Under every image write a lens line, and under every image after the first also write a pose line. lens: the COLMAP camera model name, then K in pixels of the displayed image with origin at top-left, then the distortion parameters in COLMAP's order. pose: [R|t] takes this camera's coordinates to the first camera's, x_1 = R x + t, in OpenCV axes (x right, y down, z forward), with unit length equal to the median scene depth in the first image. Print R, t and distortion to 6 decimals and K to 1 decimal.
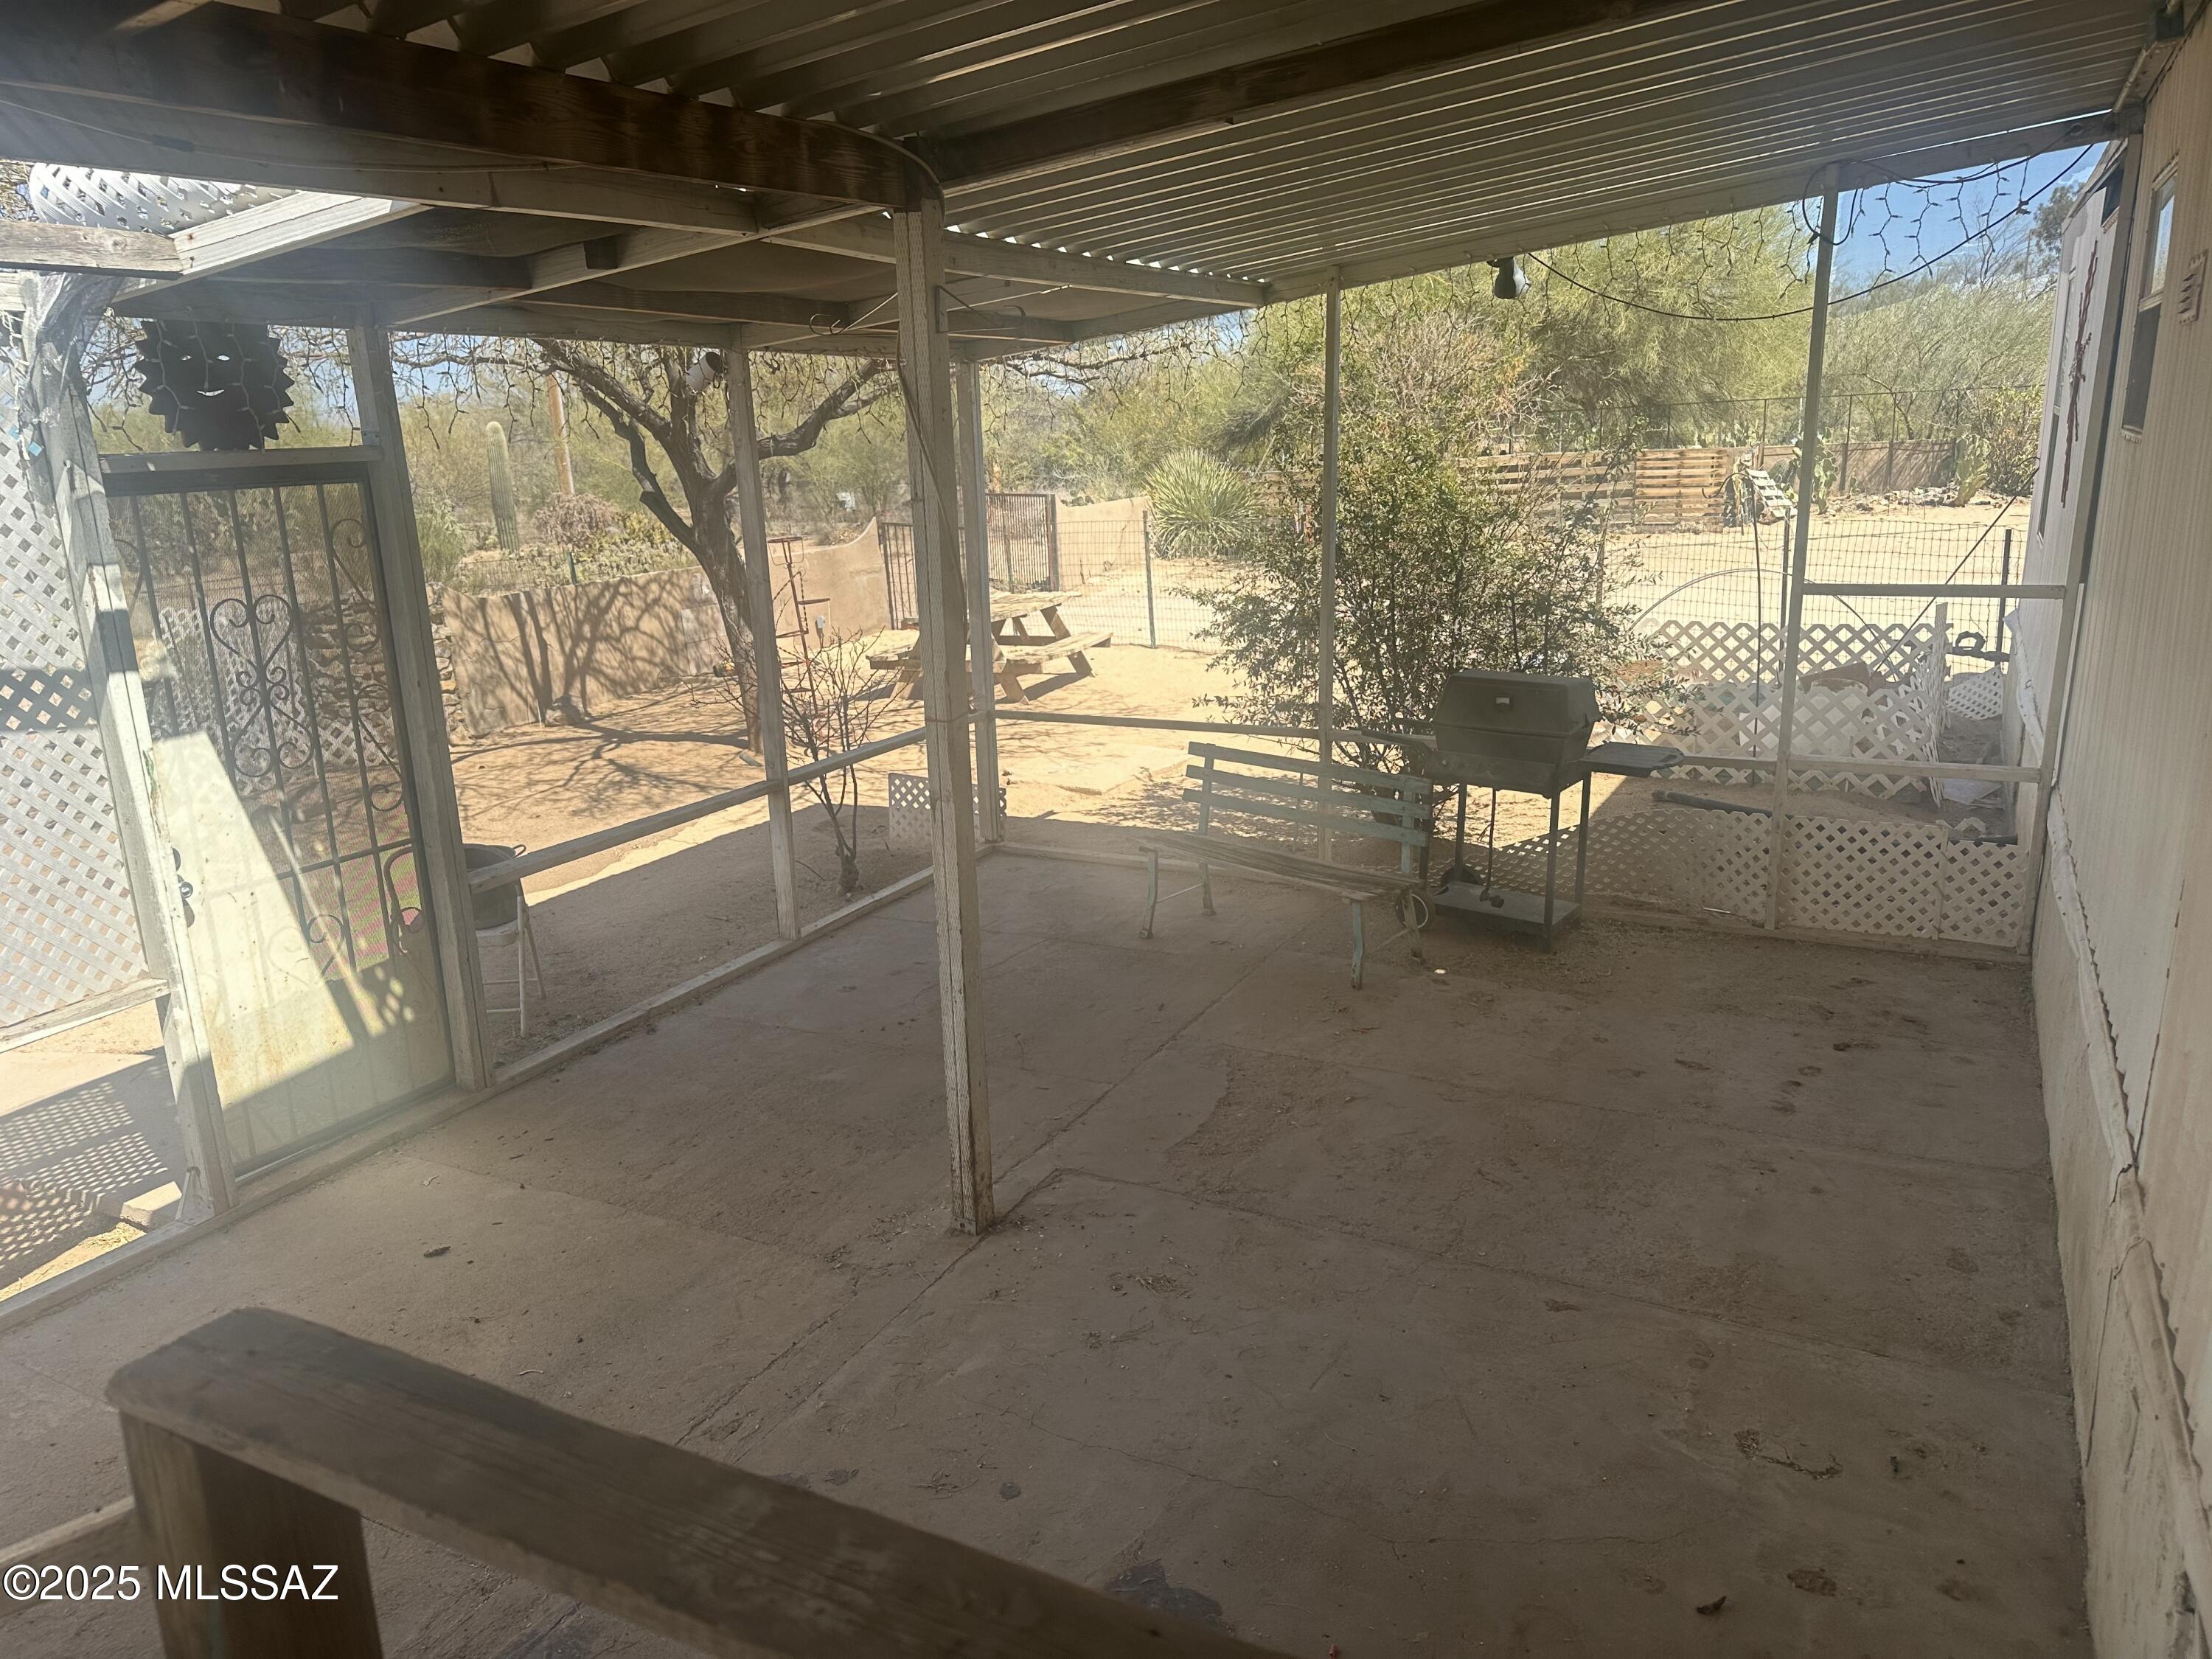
lens RADIAL K [[1571.6, 0, 1110.2], [0, 1571.6, 857.9], [0, 0, 1]] dist [0.004146, 0.005467]
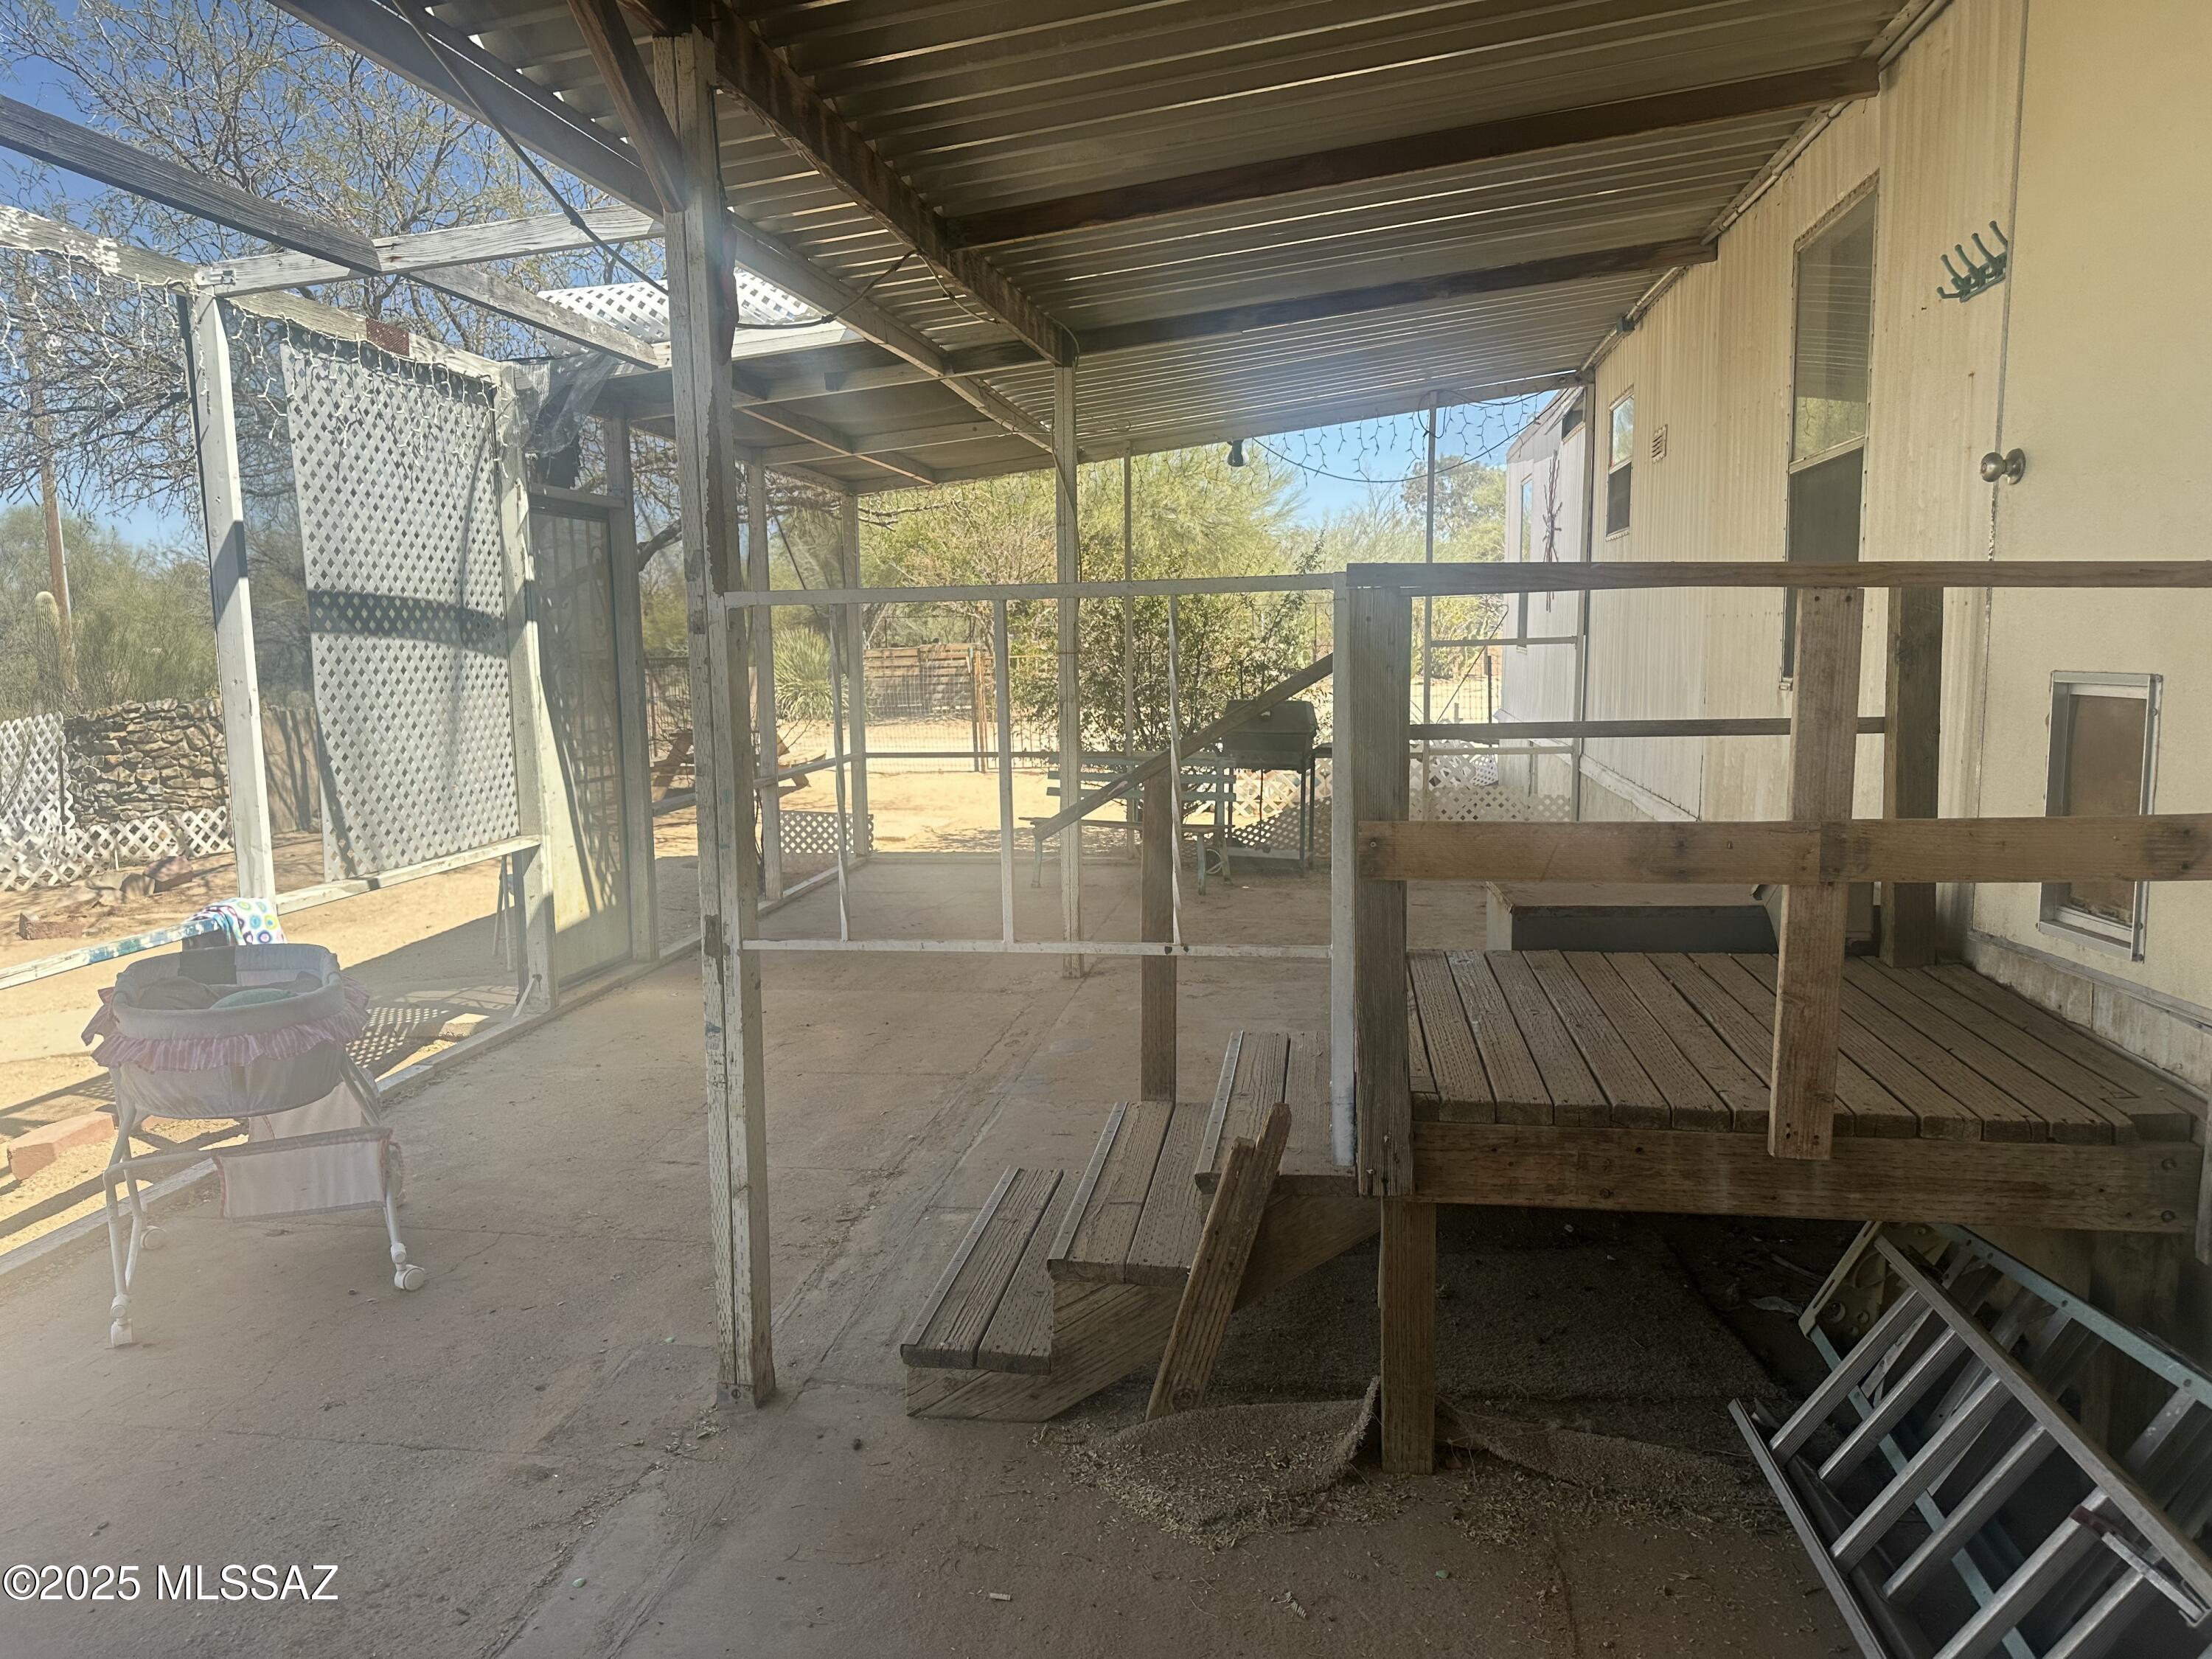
lens RADIAL K [[1525.8, 0, 1117.4], [0, 1525.8, 823.3], [0, 0, 1]] dist [0.136343, -0.205883]
pose [[0.946764, -0.024099, 0.321025, -0.403194], [0.073455, 0.987060, -0.142535, 0.227036], [-0.313436, 0.158528, 0.936284, -0.372132]]
